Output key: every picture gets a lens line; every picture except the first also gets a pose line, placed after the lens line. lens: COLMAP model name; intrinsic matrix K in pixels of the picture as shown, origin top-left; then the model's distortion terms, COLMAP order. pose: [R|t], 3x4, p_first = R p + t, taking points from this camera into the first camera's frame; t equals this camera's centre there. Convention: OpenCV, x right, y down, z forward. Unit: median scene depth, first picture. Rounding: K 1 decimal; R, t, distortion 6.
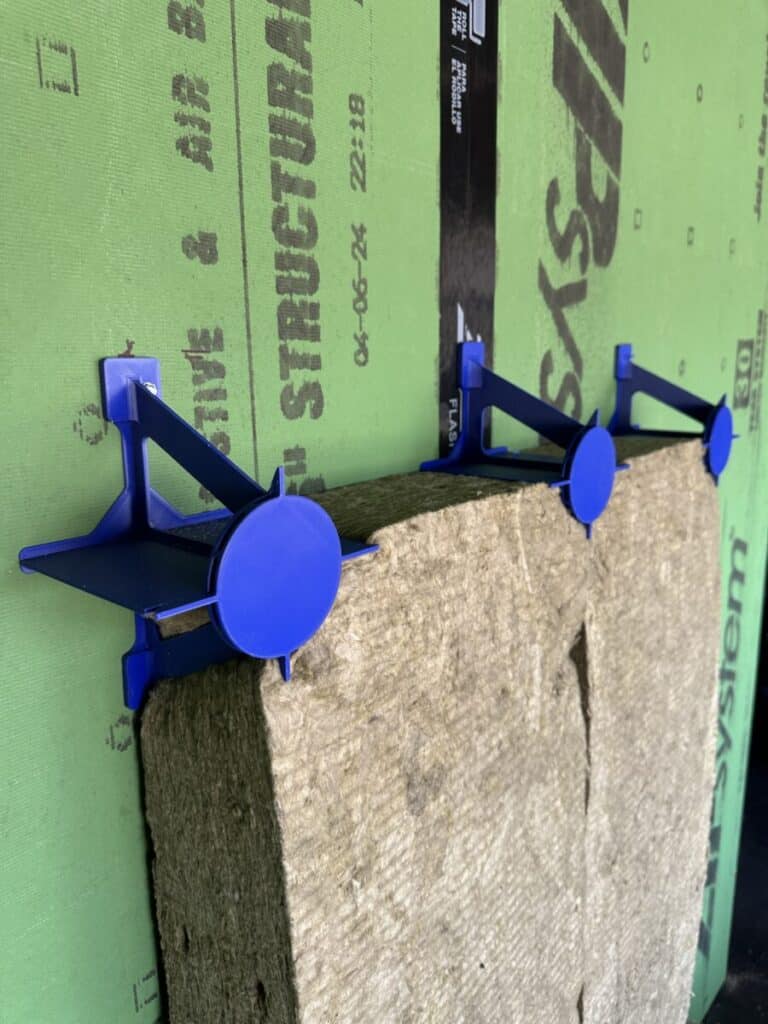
lens RADIAL K [[745.2, 0, 388.1], [0, 745.2, 519.3], [0, 0, 1]] dist [0.053880, -0.073235]
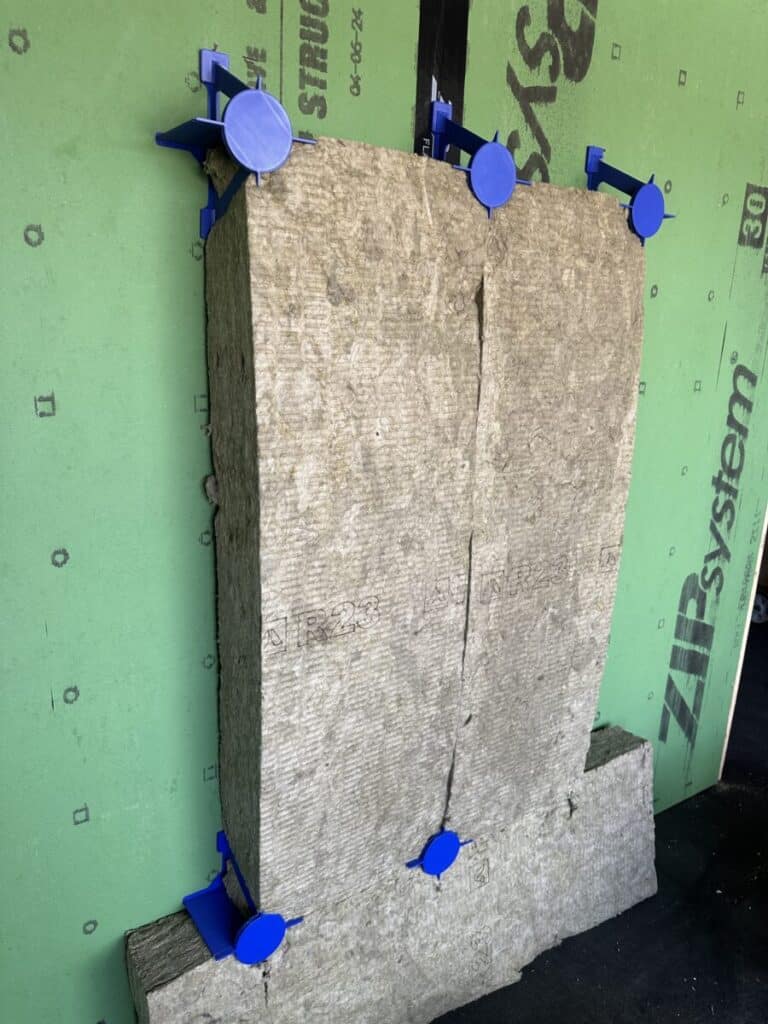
lens RADIAL K [[745.2, 0, 388.1], [0, 745.2, 519.3], [0, 0, 1]] dist [0.053880, -0.073235]
pose [[0.967643, 0.117517, -0.223285, 0.612180], [-0.110155, 0.992887, 0.045191, 0.765983], [0.227007, -0.019133, 0.973705, -0.781961]]
